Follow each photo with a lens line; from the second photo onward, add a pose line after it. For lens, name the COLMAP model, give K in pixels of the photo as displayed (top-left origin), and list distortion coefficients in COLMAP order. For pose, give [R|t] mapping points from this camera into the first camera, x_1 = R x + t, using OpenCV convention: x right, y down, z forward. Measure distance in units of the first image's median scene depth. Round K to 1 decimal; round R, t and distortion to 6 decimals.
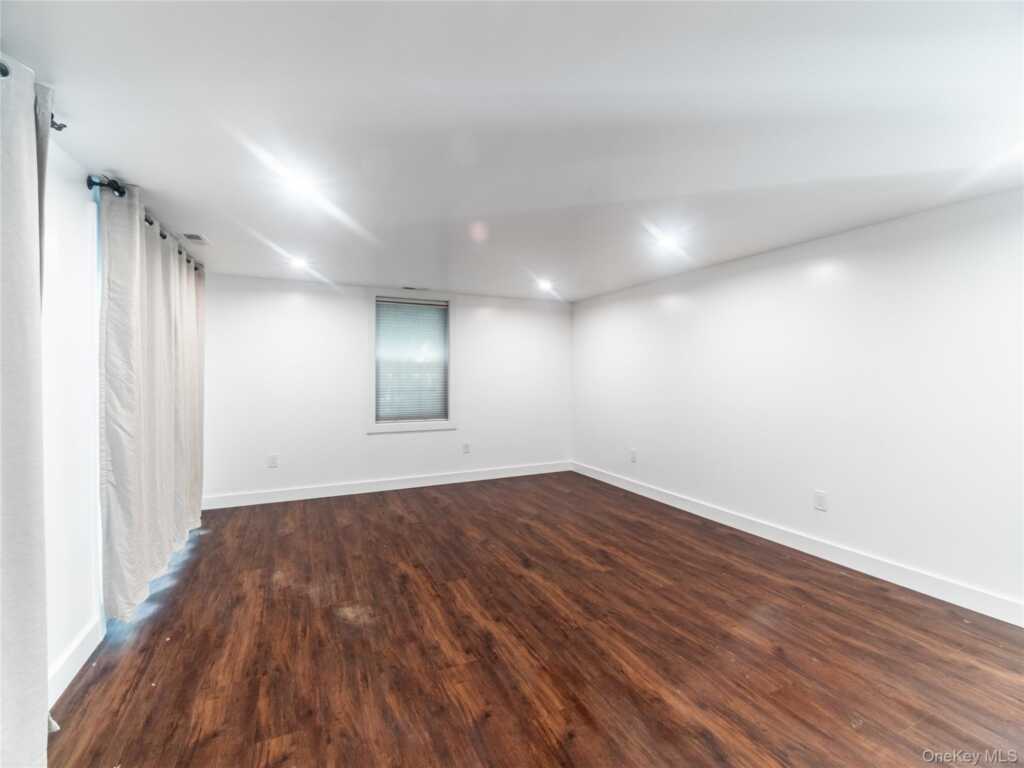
lens RADIAL K [[457.0, 0, 508.2], [0, 457.0, 379.0], [0, 0, 1]] dist [0.005280, -0.007910]
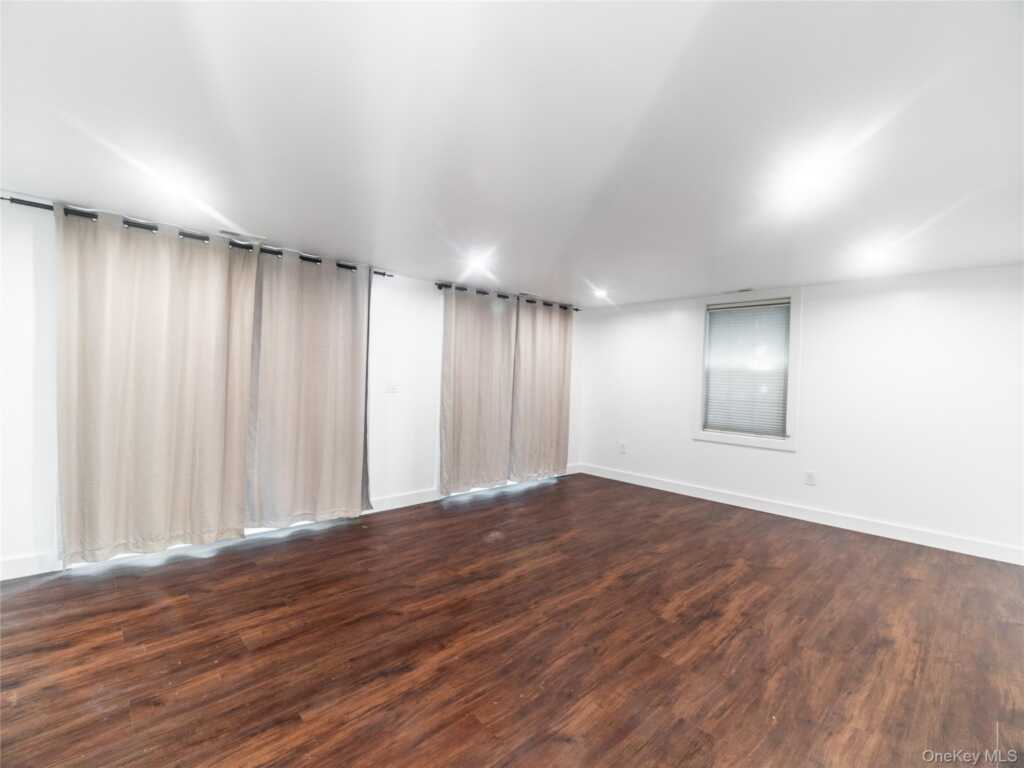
lens RADIAL K [[457.0, 0, 508.2], [0, 457.0, 379.0], [0, 0, 1]] dist [0.005280, -0.007910]
pose [[0.317047, 0.014897, -0.948293, 0.860824], [-0.040464, 0.999179, 0.002168, -0.003330], [0.947546, 0.037684, 0.317390, 0.434656]]
